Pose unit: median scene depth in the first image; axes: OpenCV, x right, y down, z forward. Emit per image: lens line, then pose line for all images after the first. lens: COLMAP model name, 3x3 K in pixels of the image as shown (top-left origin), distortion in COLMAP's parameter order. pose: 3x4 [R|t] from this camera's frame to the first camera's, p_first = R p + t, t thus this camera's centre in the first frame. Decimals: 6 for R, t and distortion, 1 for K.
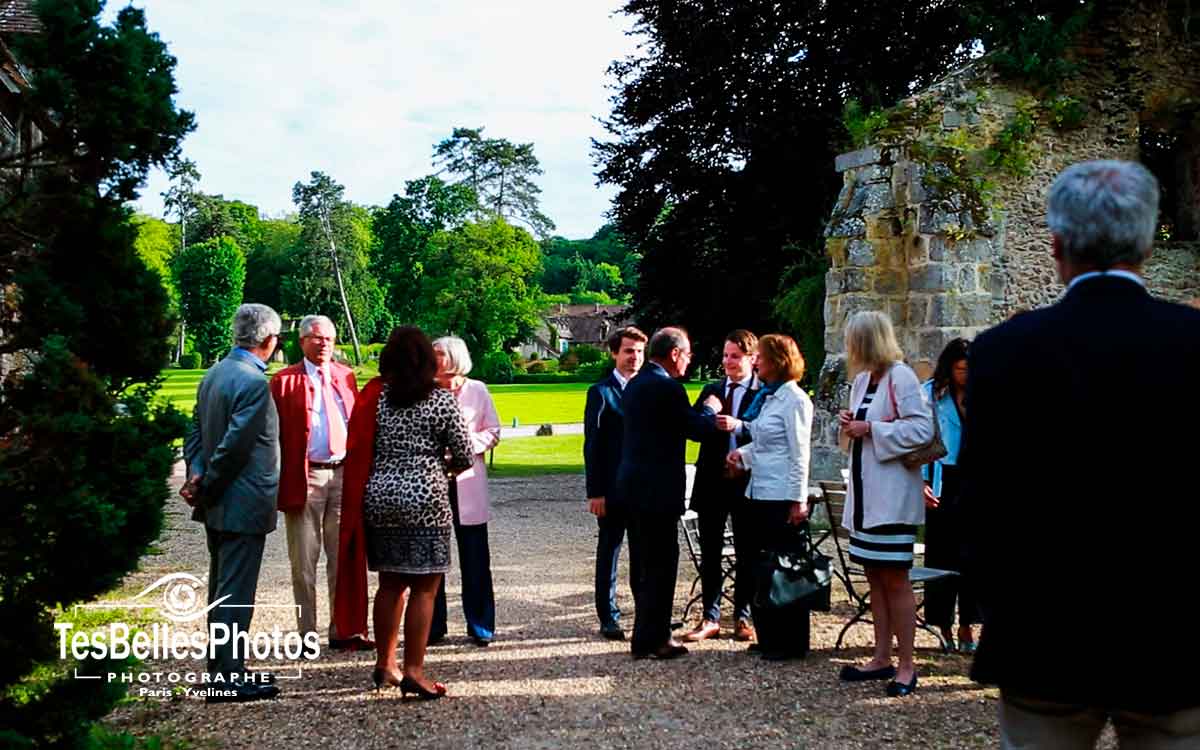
lens RADIAL K [[1797.8, 0, 600.3], [0, 1797.8, 375.1], [0, 0, 1]] dist [0.031178, 0.000000]
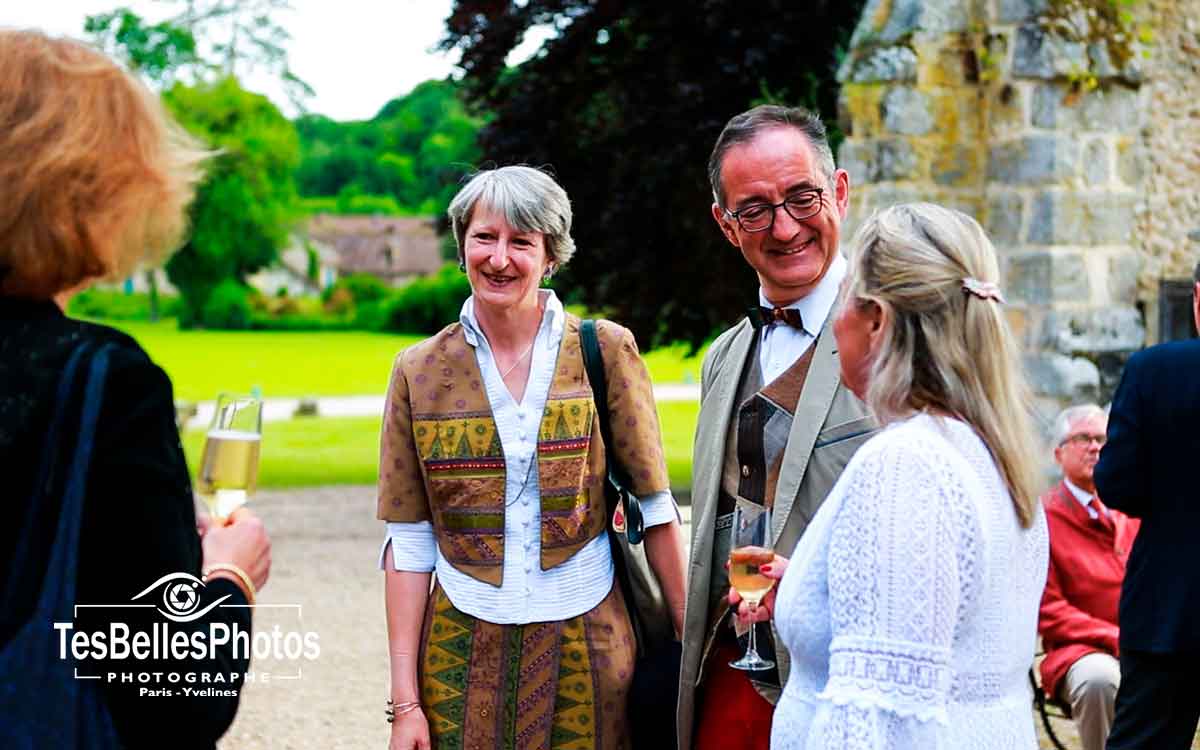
lens RADIAL K [[1797.8, 0, 599.5], [0, 1797.8, 379.1], [0, 0, 1]] dist [0.031178, 0.000000]
pose [[0.987102, 0.011581, 0.159672, -0.037850], [-0.016470, 0.999434, 0.029326, 0.000288], [-0.159242, -0.031578, 0.986734, 0.460259]]
